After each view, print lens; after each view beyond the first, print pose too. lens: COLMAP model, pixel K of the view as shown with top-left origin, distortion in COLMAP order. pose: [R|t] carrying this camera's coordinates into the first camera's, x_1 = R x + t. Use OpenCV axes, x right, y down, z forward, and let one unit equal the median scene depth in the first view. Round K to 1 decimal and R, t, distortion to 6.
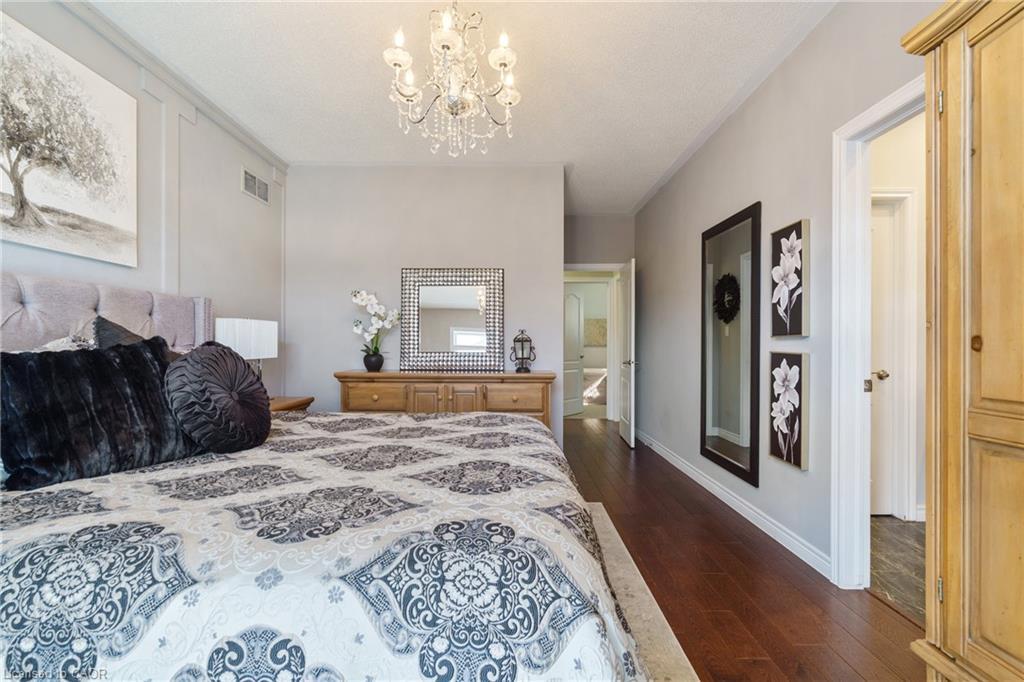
lens RADIAL K [[469.8, 0, 505.9], [0, 469.8, 346.7], [0, 0, 1]] dist [0.002697, 0.000581]
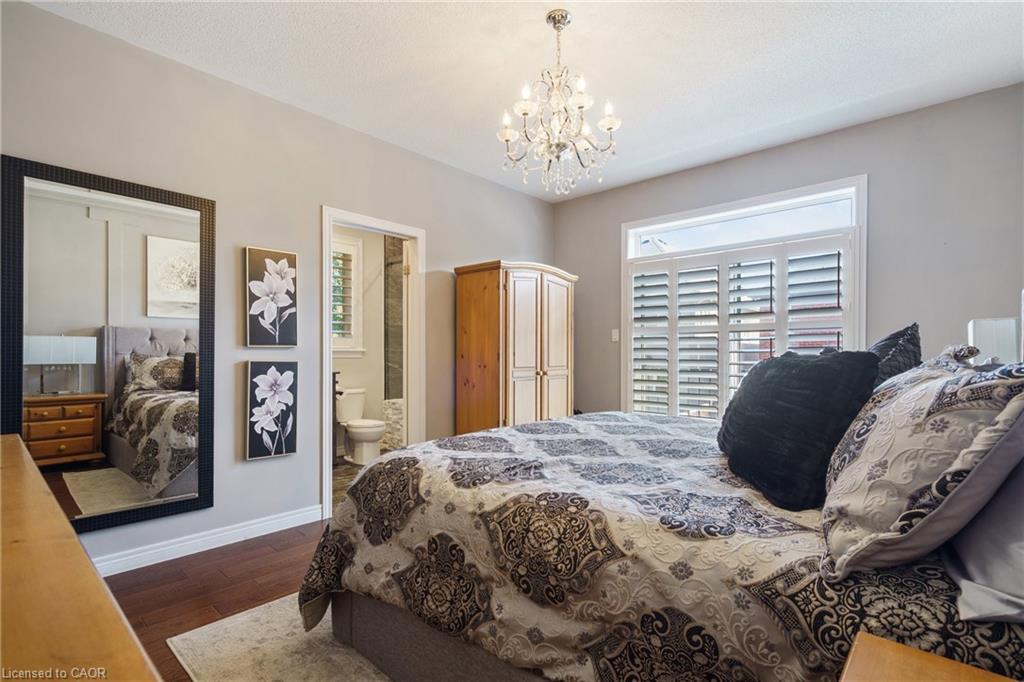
lens RADIAL K [[481.4, 0, 507.6], [0, 481.4, 357.1], [0, 0, 1]] dist [-0.000896, -0.000308]
pose [[-0.754247, -0.006554, 0.656558, -0.611398], [-0.000695, 0.999958, 0.009184, -0.007448], [-0.656591, 0.006470, -0.754219, 1.531765]]
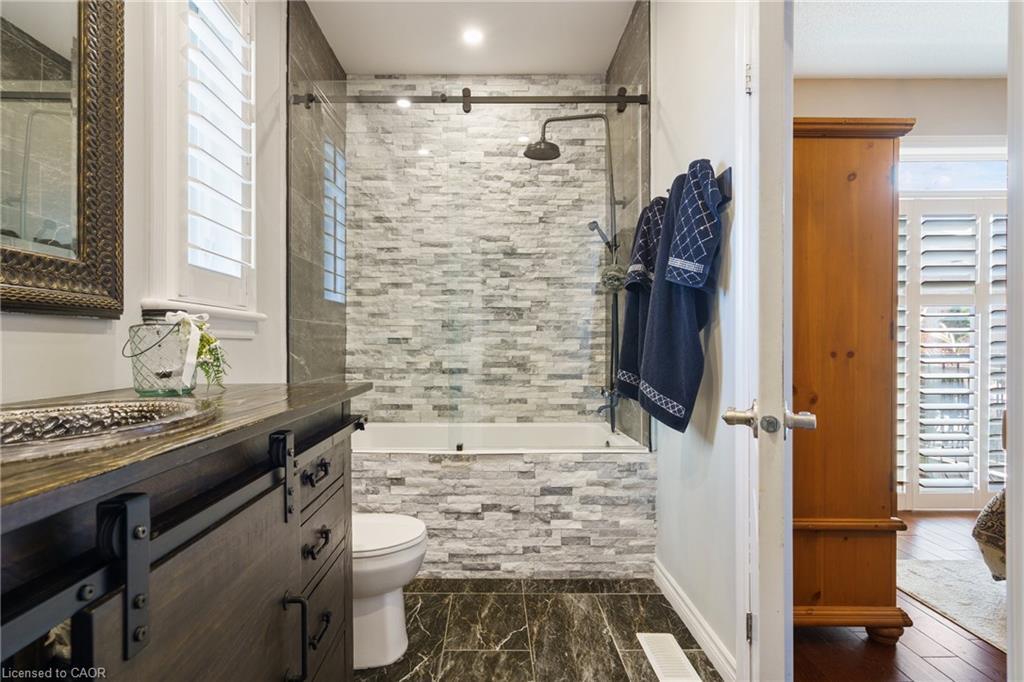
lens RADIAL K [[508.8, 0, 510.9], [0, 508.8, 343.7], [0, 0, 1]] dist [0.000134, 0.000062]
pose [[-0.999637, -0.002539, -0.026805, 0.942156], [-0.002681, 0.999982, 0.005276, 0.019451], [0.026791, 0.005346, -0.999627, 1.128408]]
